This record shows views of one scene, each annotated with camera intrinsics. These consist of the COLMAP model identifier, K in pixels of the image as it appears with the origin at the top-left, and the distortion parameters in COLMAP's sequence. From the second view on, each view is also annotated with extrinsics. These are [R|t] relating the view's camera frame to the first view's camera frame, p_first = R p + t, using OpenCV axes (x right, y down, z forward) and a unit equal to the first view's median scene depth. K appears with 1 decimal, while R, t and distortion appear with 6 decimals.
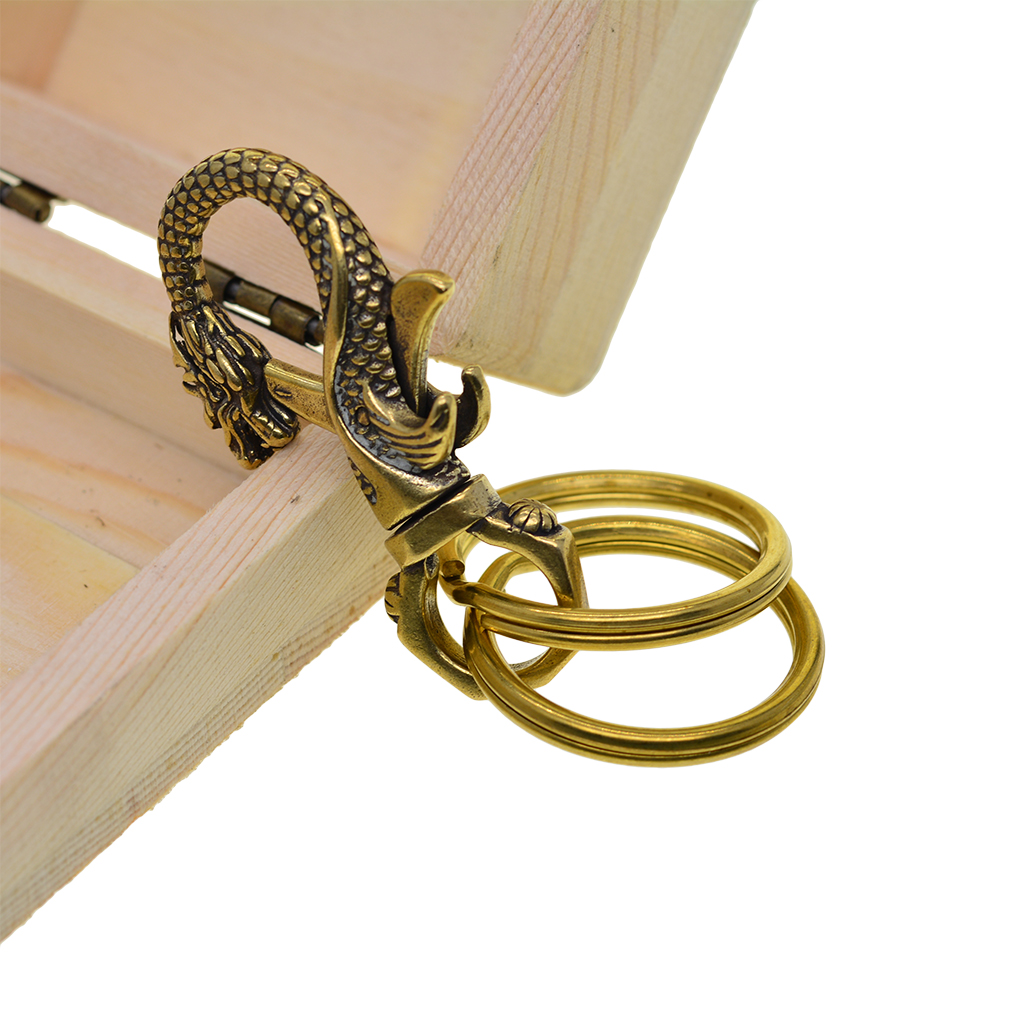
lens RADIAL K [[3879.8, 0, 511.8], [0, 3879.8, 511.1], [0, 0, 1]] dist [0.000119, 0.000000]
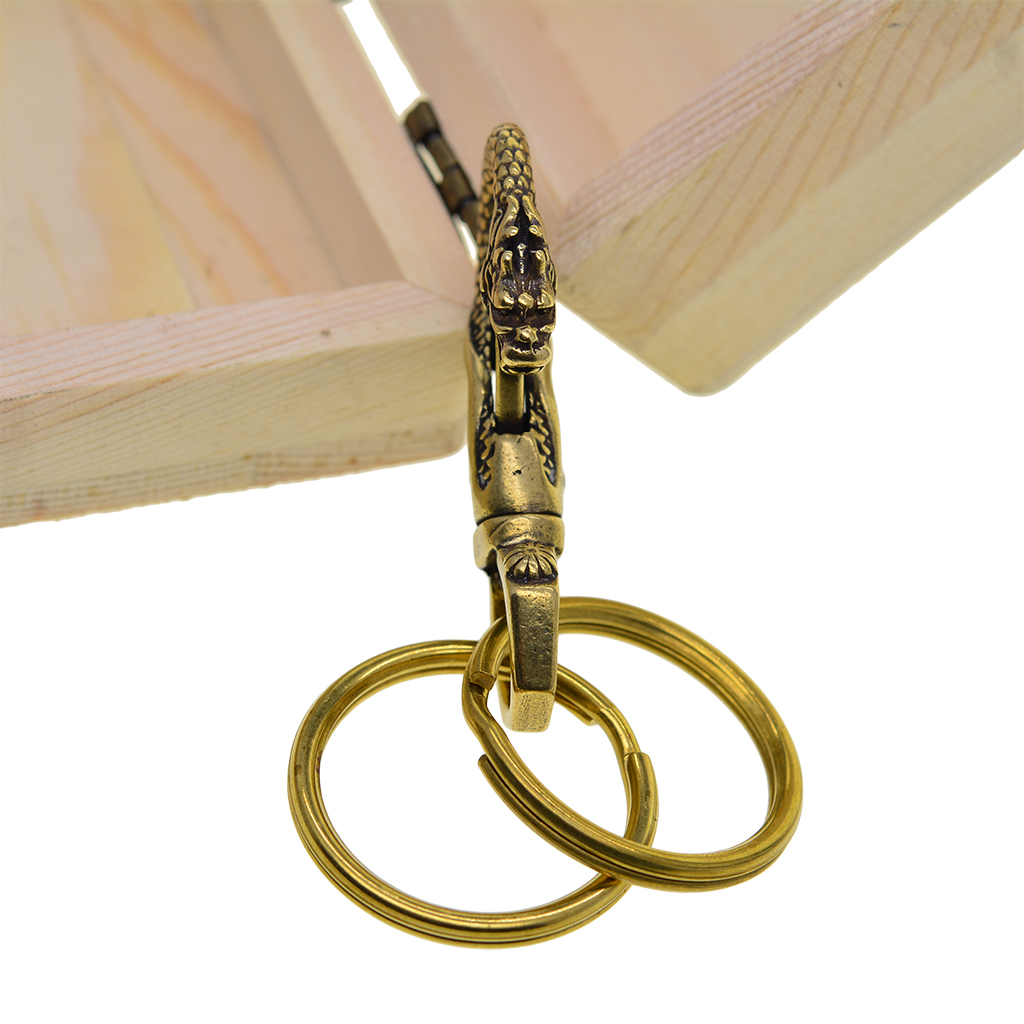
lens RADIAL K [[3879.8, 0, 511.8], [0, 3879.8, 512.9], [0, 0, 1]] dist [0.000119, 0.000000]
pose [[0.834692, 0.498604, -0.233843, 0.245894], [-0.491711, 0.865961, 0.091277, -0.078518], [0.248010, 0.038795, 0.967980, 0.015155]]
